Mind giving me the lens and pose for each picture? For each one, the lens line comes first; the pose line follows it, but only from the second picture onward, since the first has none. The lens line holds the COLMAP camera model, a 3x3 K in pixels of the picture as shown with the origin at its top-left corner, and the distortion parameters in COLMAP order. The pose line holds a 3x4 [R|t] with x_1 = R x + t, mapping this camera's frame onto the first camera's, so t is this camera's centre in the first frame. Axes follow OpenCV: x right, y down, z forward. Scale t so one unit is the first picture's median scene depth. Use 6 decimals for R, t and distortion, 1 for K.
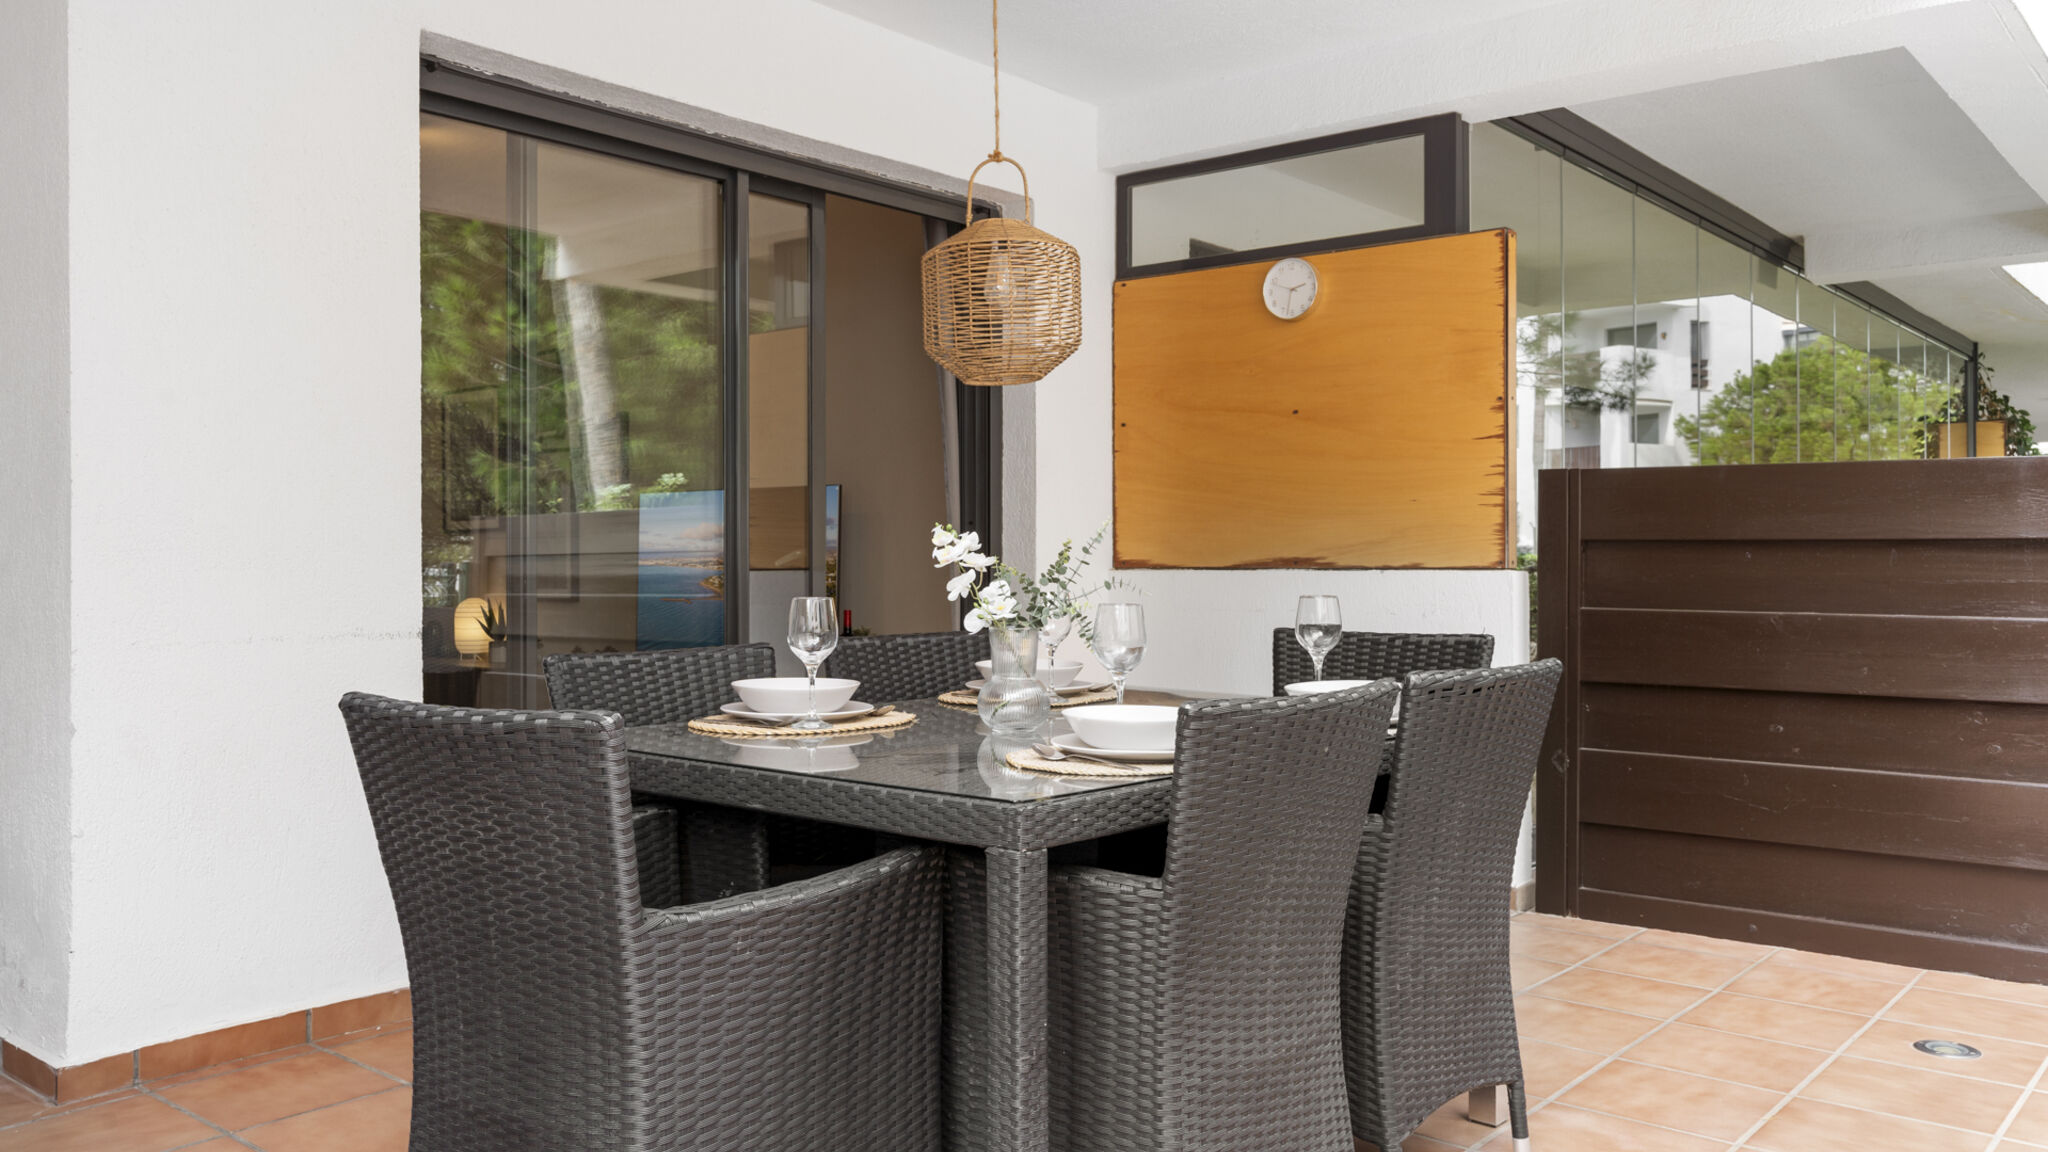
lens RADIAL K [[1628.9, 0, 1024.7], [0, 1628.9, 570.2], [0, 0, 1]] dist [-0.002358, -0.000313]
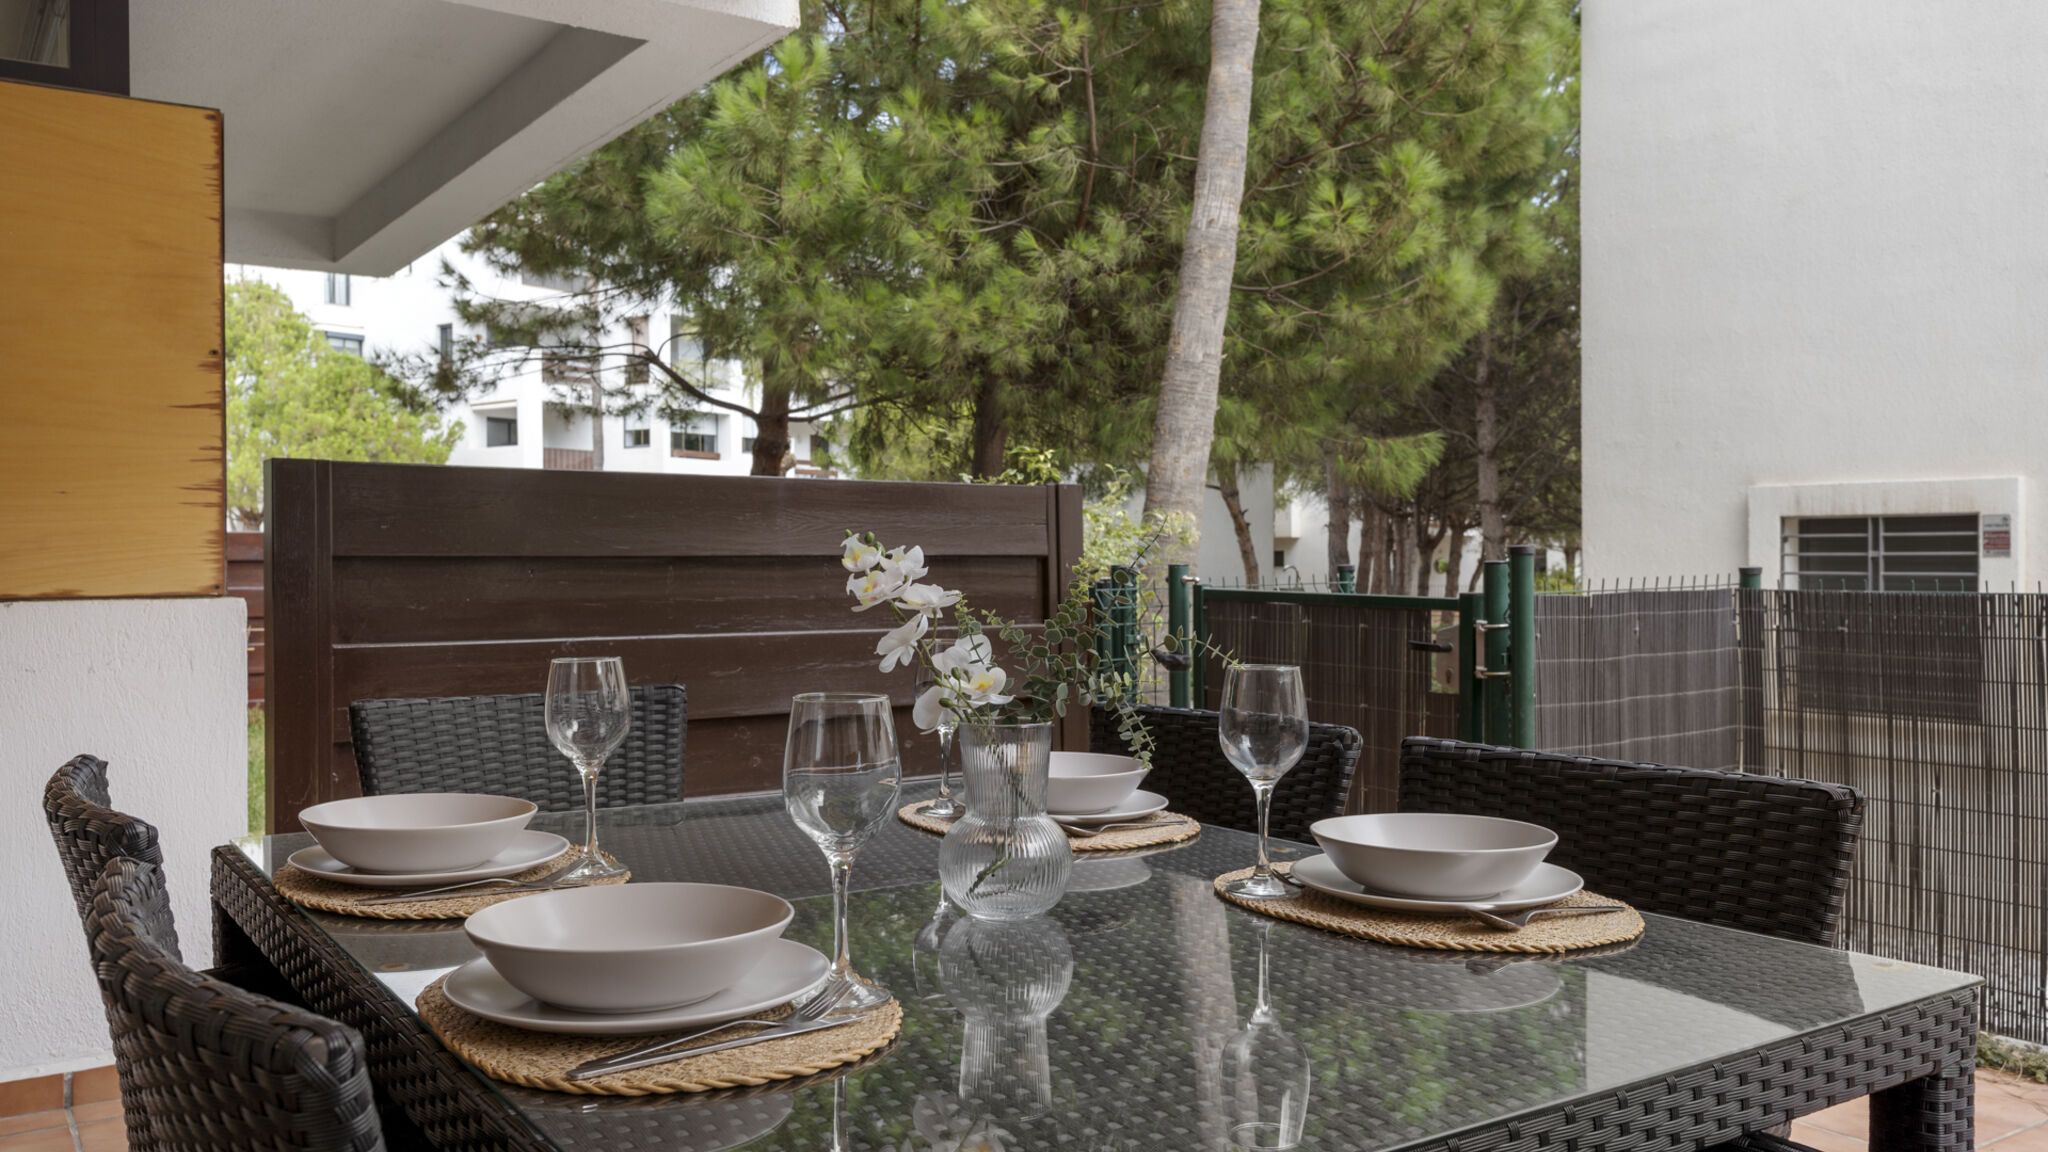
lens RADIAL K [[1658.1, 0, 1102.2], [0, 1658.1, 573.8], [0, 0, 1]] dist [0.055370, 0.001692]
pose [[0.233497, -0.008432, 0.972321, -0.376550], [0.012846, 0.999902, 0.005586, -0.010912], [-0.972273, 0.011186, 0.233582, 0.532576]]
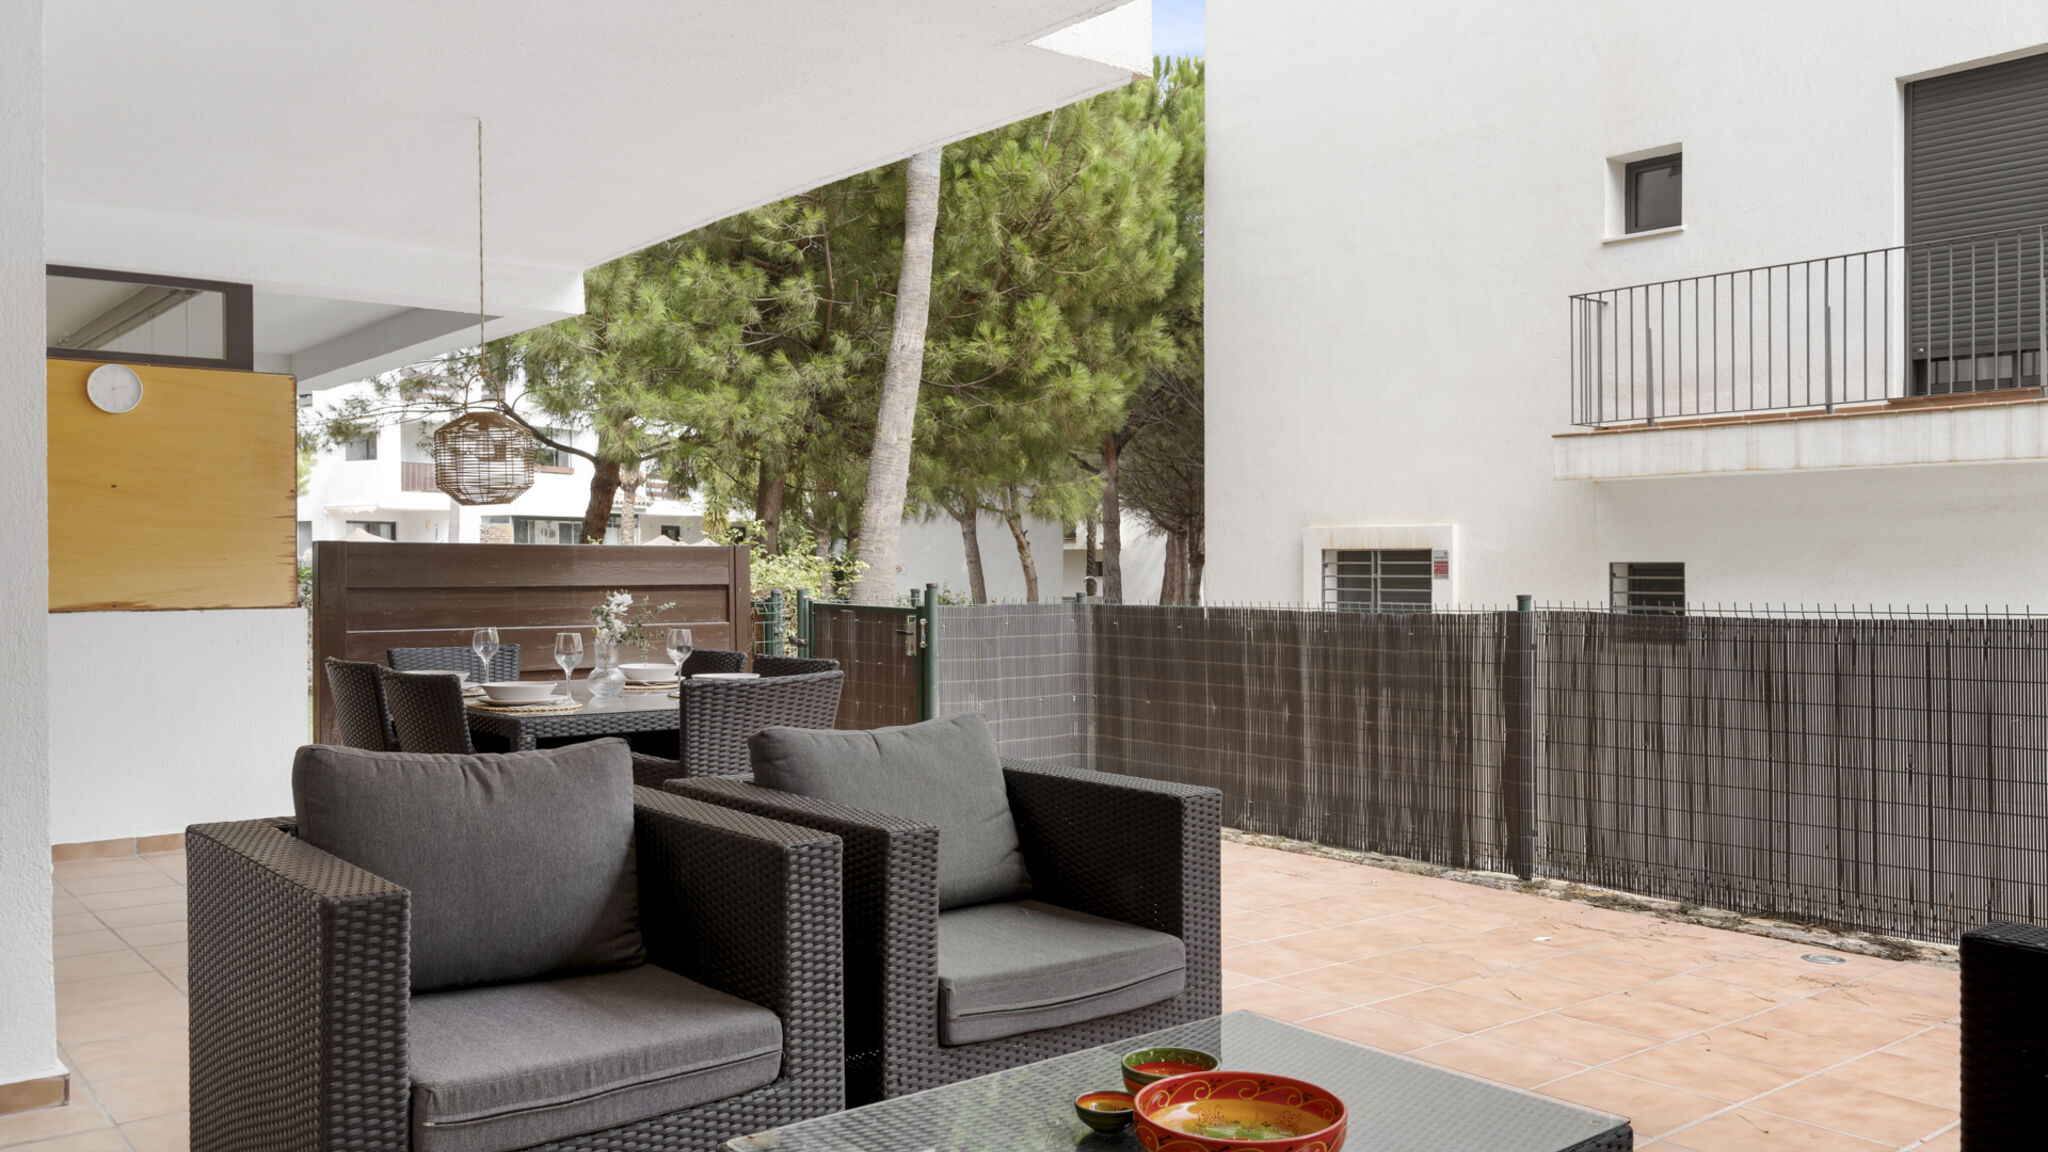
lens RADIAL K [[1658.1, 0, 1020.1], [0, 1658.1, 569.5], [0, 0, 1]] dist [0.055370, 0.001692]
pose [[0.212021, -0.002022, 0.977263, -1.207632], [0.011286, 0.999936, -0.000380, -0.030746], [-0.977200, 0.011110, 0.212030, 0.049886]]
